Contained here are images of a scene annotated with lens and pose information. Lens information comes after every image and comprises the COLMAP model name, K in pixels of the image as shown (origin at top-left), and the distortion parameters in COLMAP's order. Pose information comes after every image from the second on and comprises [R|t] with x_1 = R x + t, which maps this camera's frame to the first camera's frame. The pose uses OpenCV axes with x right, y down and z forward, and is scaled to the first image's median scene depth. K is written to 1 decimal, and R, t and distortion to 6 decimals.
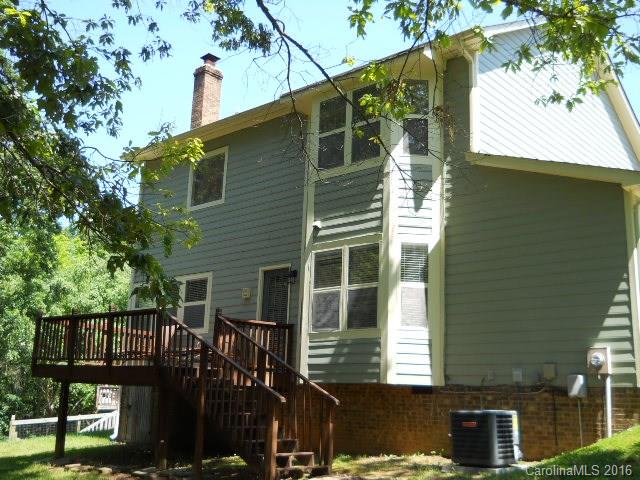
lens RADIAL K [[719.4, 0, 301.6], [0, 719.4, 223.9], [0, 0, 1]] dist [-0.014782, -0.030879]
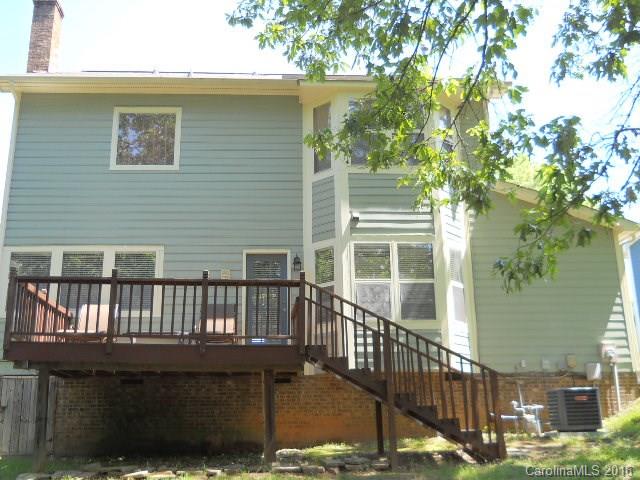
lens RADIAL K [[719.4, 0, 301.6], [0, 719.4, 223.9], [0, 0, 1]] dist [-0.014782, -0.030879]
pose [[0.694455, 0.165230, 0.700309, -0.801879], [-0.141097, 0.985652, -0.092635, 0.126176], [-0.705567, -0.034480, 0.707804, 0.362033]]
